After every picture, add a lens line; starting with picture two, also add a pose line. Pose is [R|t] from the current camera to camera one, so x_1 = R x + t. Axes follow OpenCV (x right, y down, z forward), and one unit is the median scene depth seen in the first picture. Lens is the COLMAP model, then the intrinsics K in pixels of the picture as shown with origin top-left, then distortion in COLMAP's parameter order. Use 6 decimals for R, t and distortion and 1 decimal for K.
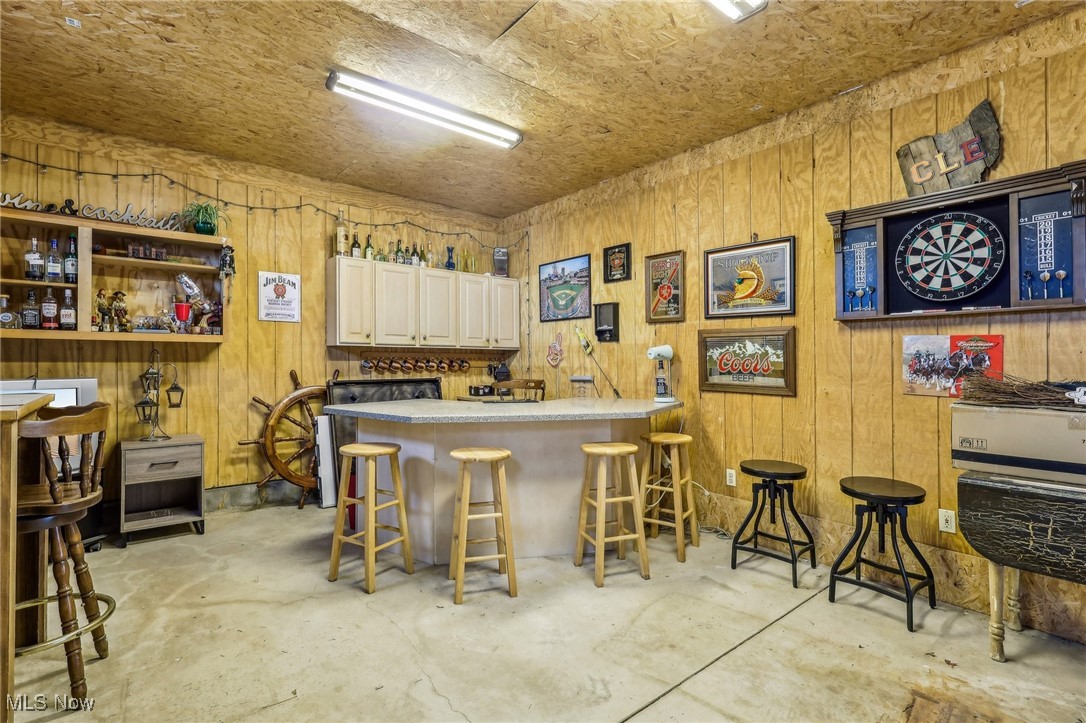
lens RADIAL K [[510.5, 0, 543.0], [0, 510.5, 361.5], [0, 0, 1]] dist [-0.003589, -0.000018]
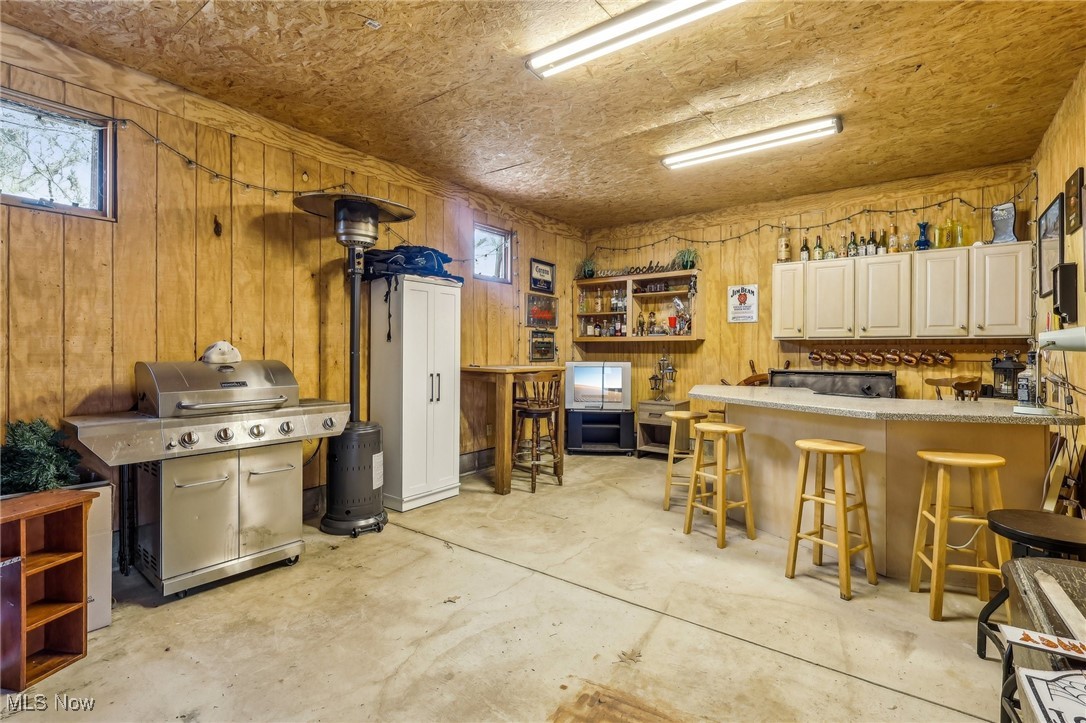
lens RADIAL K [[512.0, 0, 523.7], [0, 512.0, 351.7], [0, 0, 1]] dist [-0.002746, 0.000008]
pose [[0.212514, -0.002740, -0.977154, 0.699884], [-0.005080, 0.999979, -0.003908, 0.004115], [0.977145, 0.005794, 0.212496, 0.198180]]
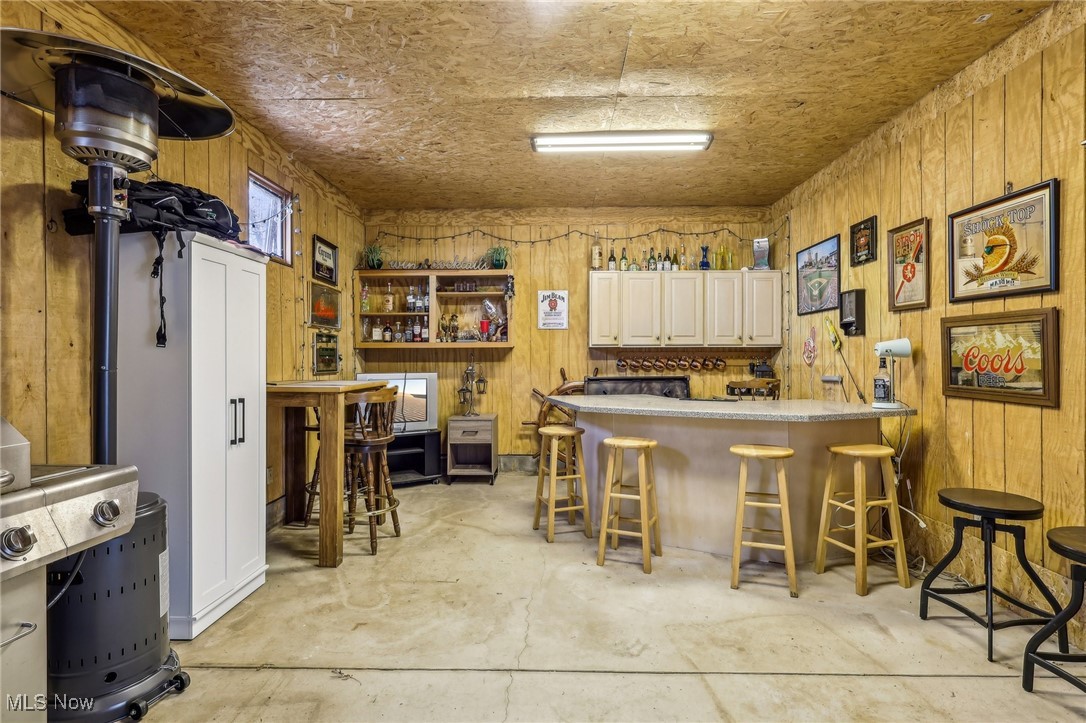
lens RADIAL K [[541.7, 0, 540.2], [0, 541.7, 361.9], [0, 0, 1]] dist [-0.000429, 0.000133]
pose [[0.750002, -0.003560, -0.661426, 0.373124], [0.005701, 0.999983, 0.001082, 0.000571], [0.661411, -0.004582, 0.750009, -0.021087]]
